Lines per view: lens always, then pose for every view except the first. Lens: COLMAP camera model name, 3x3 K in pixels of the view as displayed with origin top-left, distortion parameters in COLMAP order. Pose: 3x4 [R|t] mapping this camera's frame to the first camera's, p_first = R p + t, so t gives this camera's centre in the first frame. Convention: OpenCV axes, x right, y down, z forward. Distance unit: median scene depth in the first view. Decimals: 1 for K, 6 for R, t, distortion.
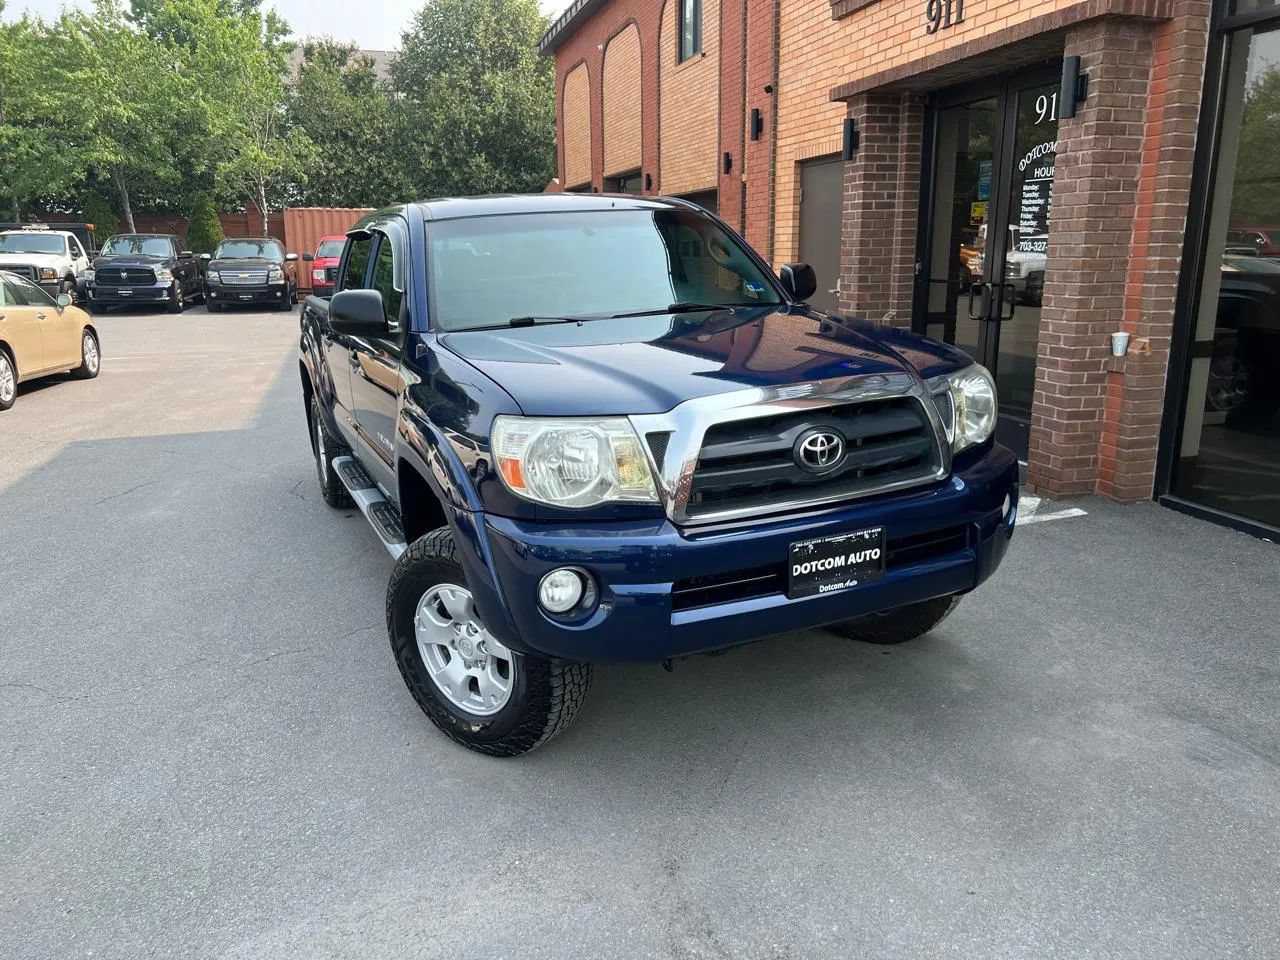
lens RADIAL K [[960.4, 0, 638.3], [0, 960.4, 486.1], [0, 0, 1]] dist [0.045552, -0.053015]
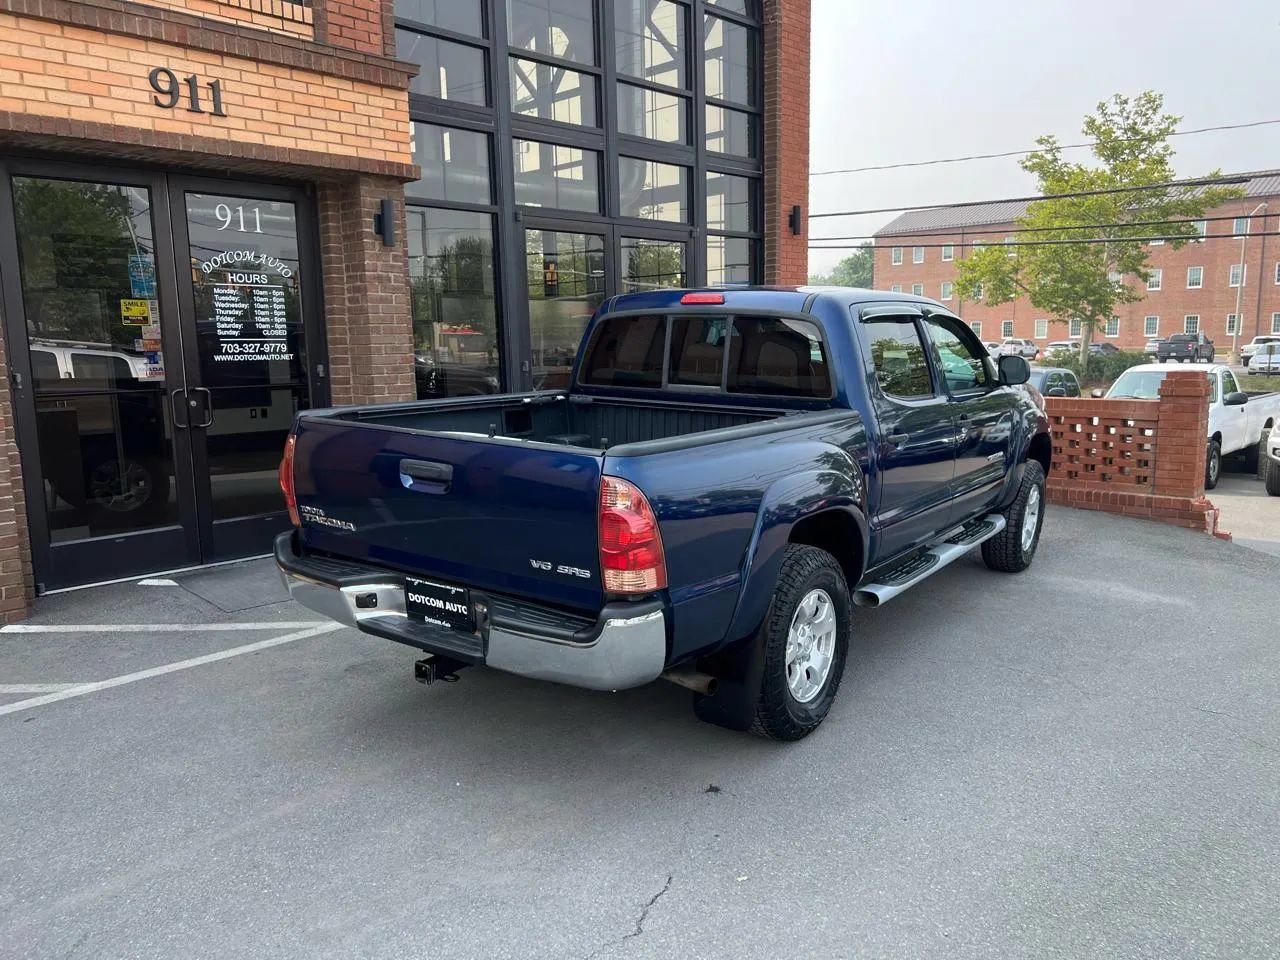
lens RADIAL K [[960.4, 0, 642.7], [0, 960.4, 488.9], [0, 0, 1]] dist [0.045552, -0.053015]
pose [[-0.498988, -0.114754, 0.858978, -0.792781], [0.230489, 0.937920, 0.259193, -0.311385], [-0.835396, 0.327320, -0.441561, 1.296149]]
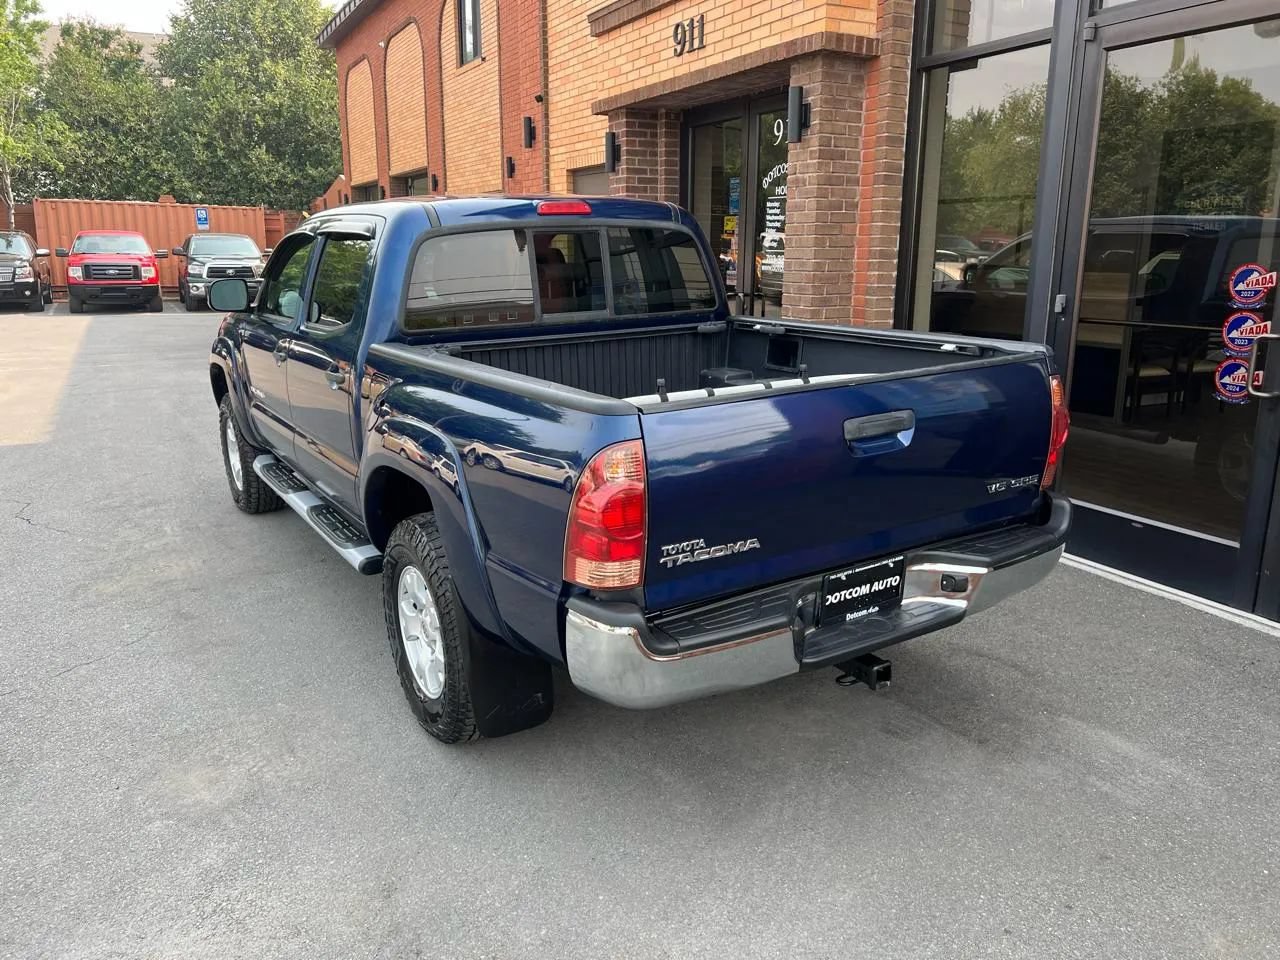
lens RADIAL K [[960.4, 0, 636.7], [0, 960.4, 467.4], [0, 0, 1]] dist [0.045552, -0.053015]
pose [[0.980878, -0.030713, 0.192183, 0.048296], [0.034164, 0.999309, -0.014667, -0.007253], [-0.191600, 0.020952, 0.981249, -0.015341]]
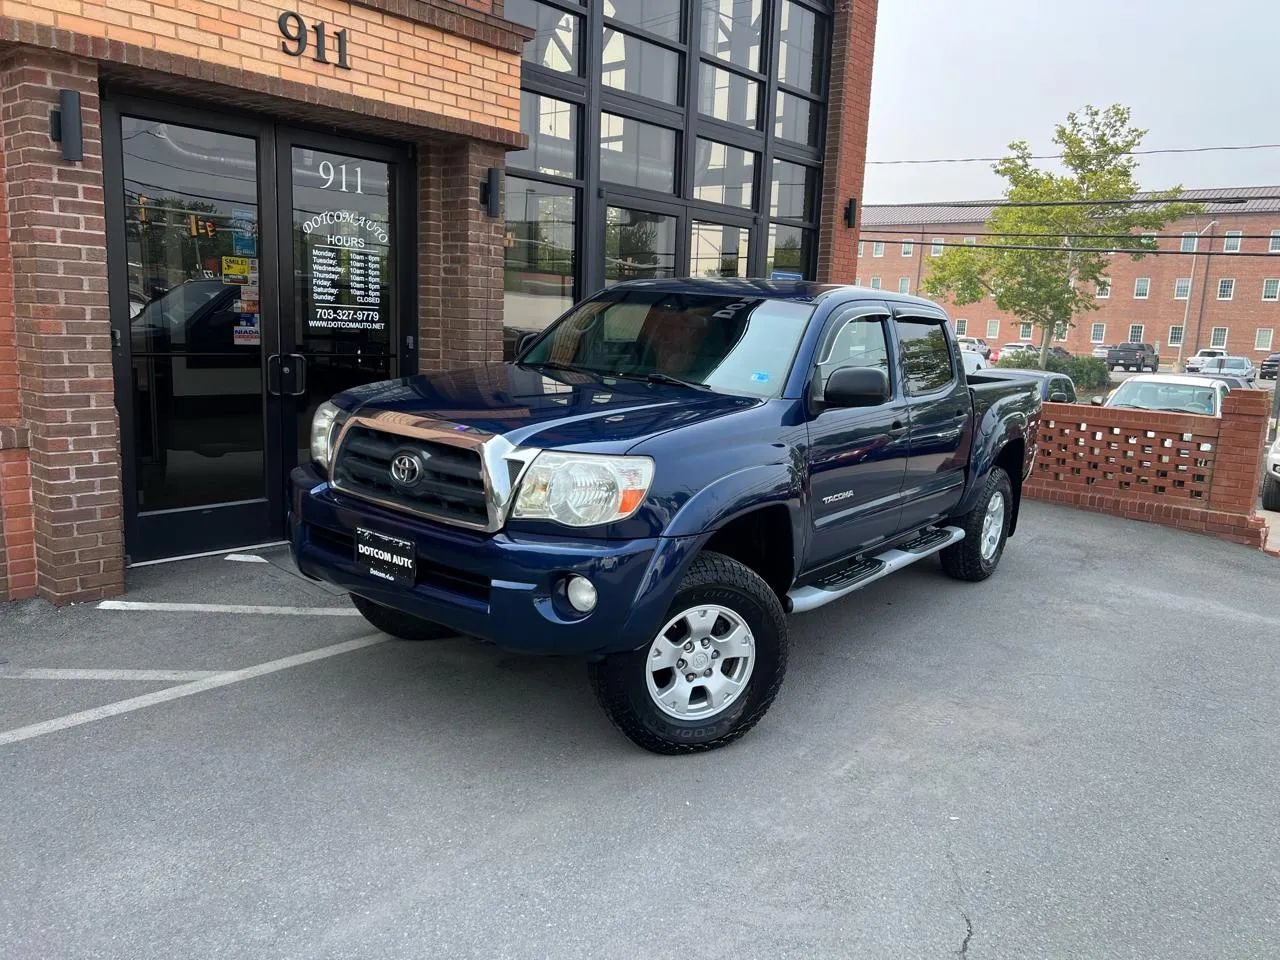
lens RADIAL K [[960.4, 0, 648.9], [0, 960.4, 476.9], [0, 0, 1]] dist [0.045552, -0.053015]
pose [[-0.549273, -0.150811, 0.821922, -0.663401], [0.164909, 0.944675, 0.283540, -0.357927], [-0.819210, 0.291283, -0.494014, 1.434596]]
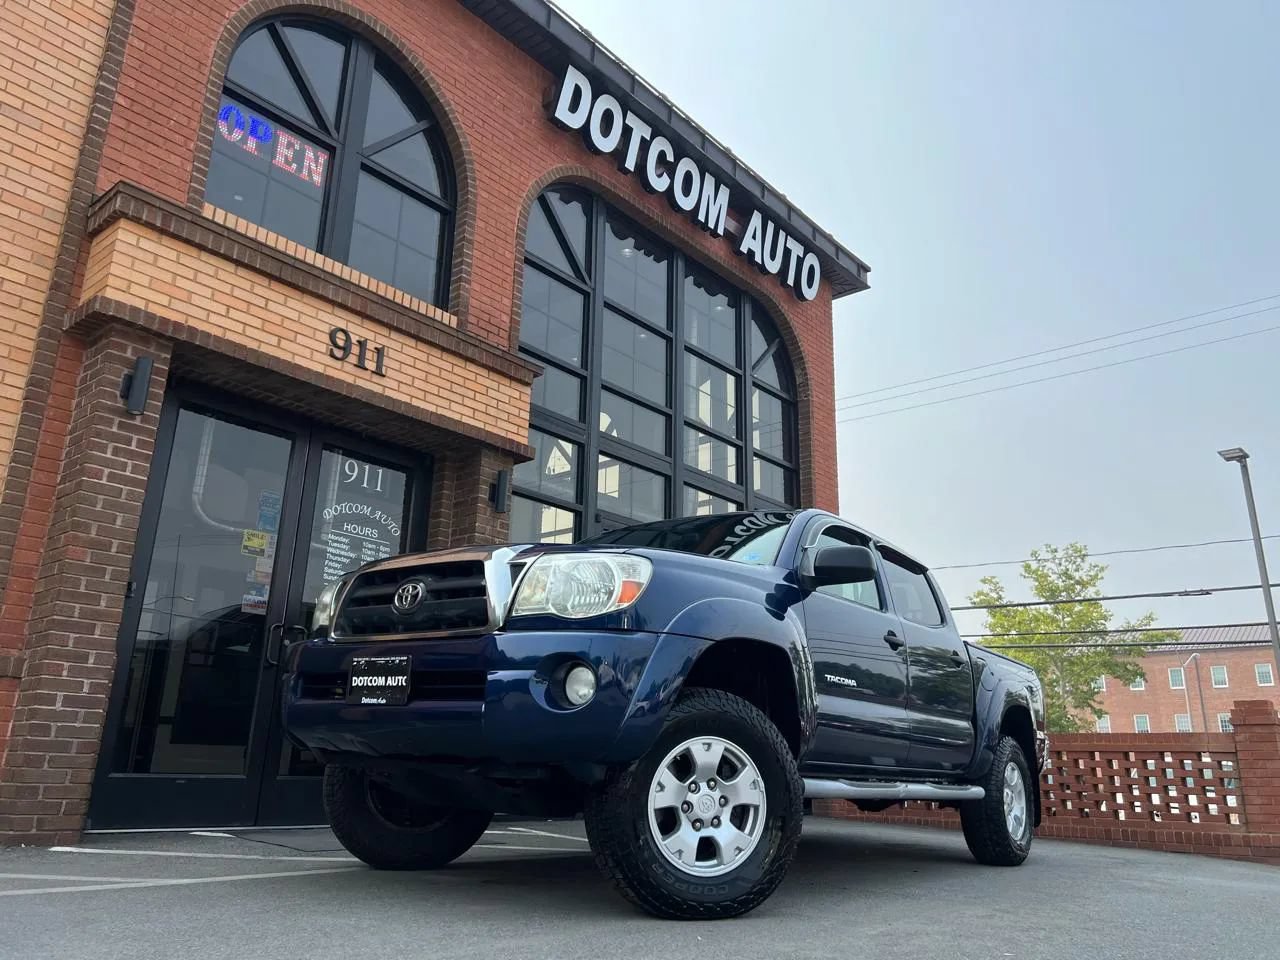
lens RADIAL K [[959.0, 0, 645.9], [0, 959.0, 469.0], [0, 0, 1]] dist [0.044334, -0.048394]
pose [[-0.550844, 0.249922, 0.796310, -0.676843], [0.182707, 0.967079, -0.177131, -0.157947], [-0.814364, 0.047920, -0.578373, 1.488673]]
